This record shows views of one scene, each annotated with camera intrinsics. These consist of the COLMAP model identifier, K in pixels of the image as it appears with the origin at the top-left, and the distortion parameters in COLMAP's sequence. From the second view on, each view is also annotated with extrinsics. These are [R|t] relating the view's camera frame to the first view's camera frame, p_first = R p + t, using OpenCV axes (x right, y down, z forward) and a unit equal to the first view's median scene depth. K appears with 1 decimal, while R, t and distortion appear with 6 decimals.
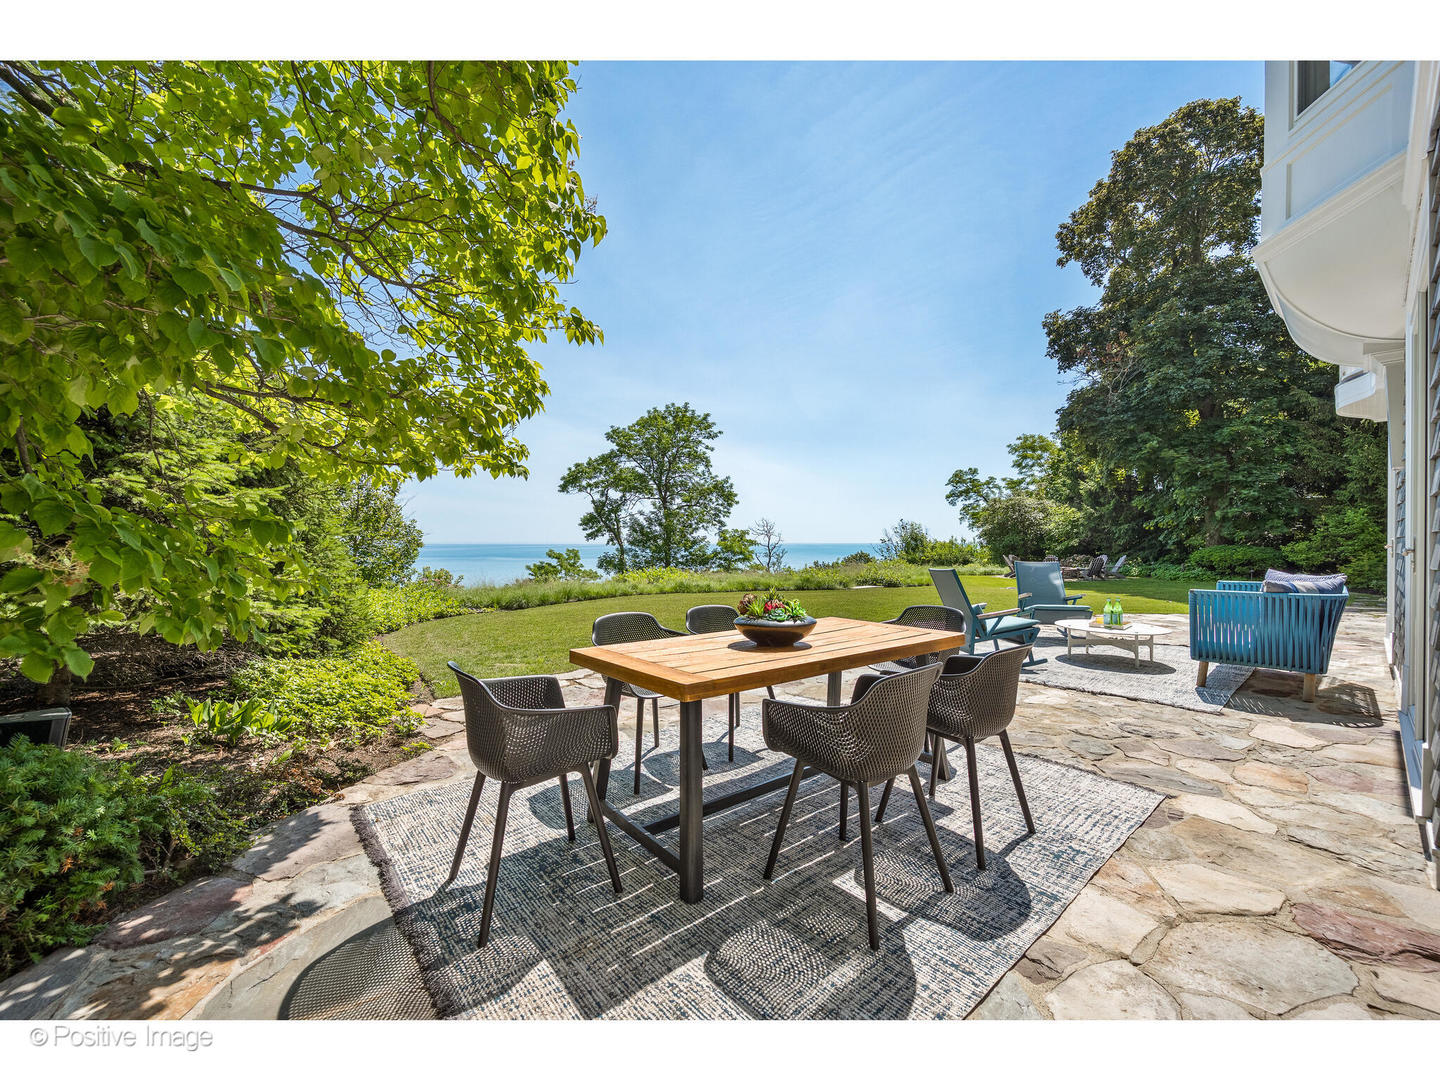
lens RADIAL K [[557.2, 0, 720.0], [0, 557.2, 540.0], [0, 0, 1]] dist [0.000039, -0.000001]
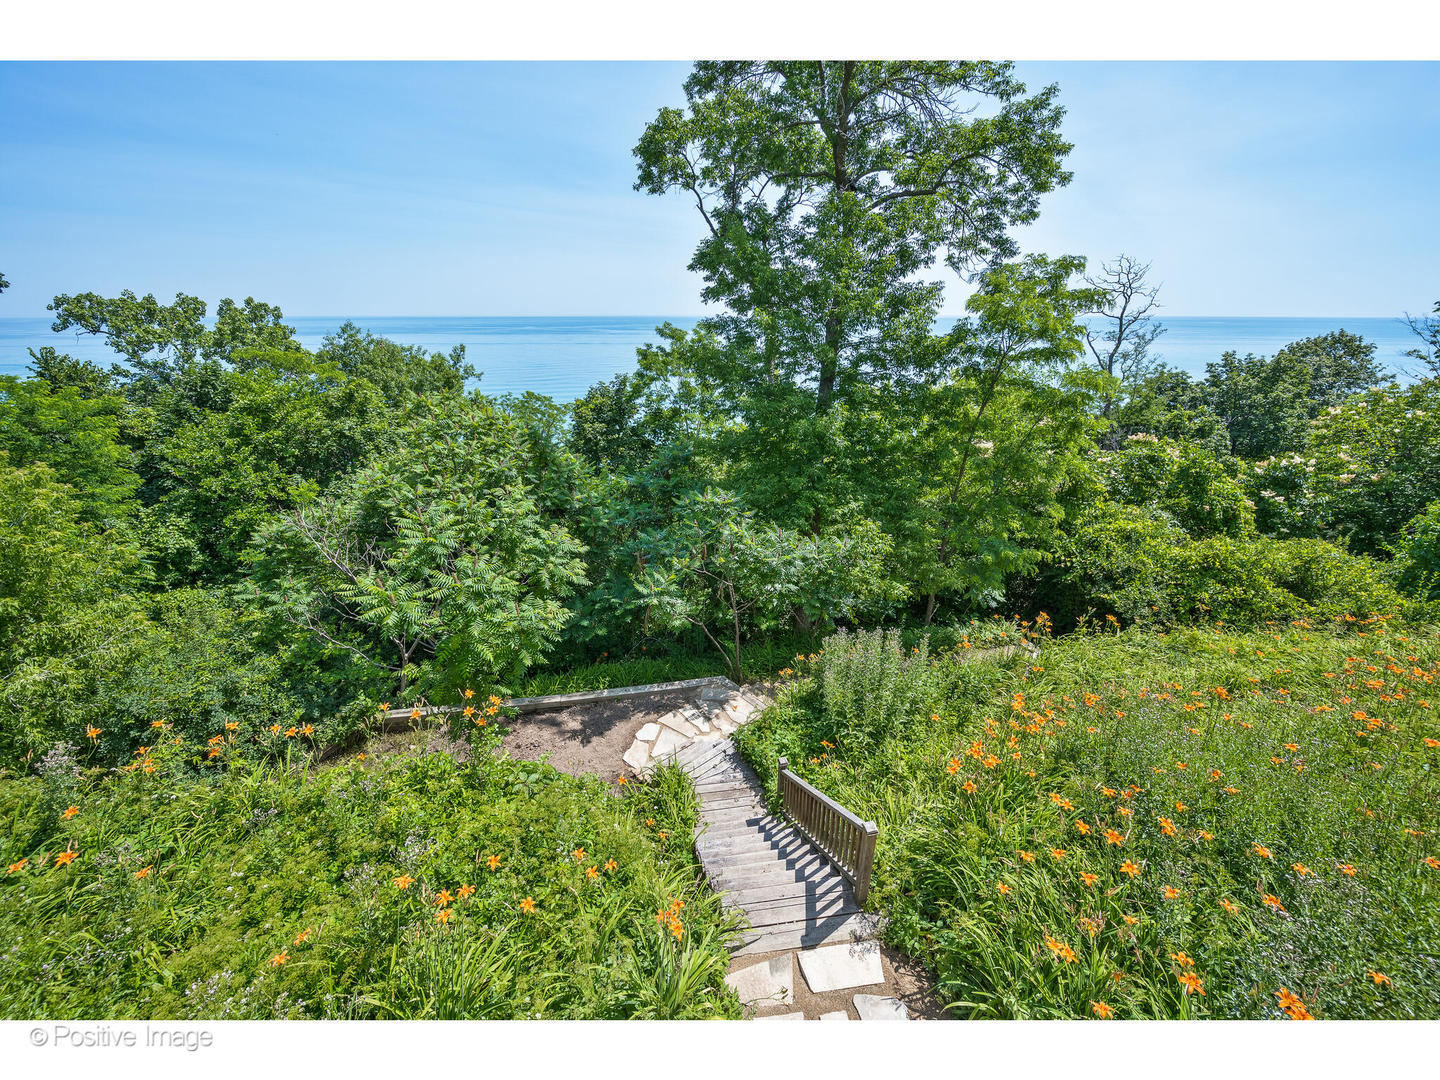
lens RADIAL K [[601.8, 0, 691.6], [0, 601.8, 552.1], [0, 0, 1]] dist [-0.002059, -0.000160]
pose [[0.884499, 0.171139, -0.434020, 0.027789], [0.002039, 0.928864, 0.370416, 0.010280], [0.466538, -0.328517, 0.821230, 0.519413]]
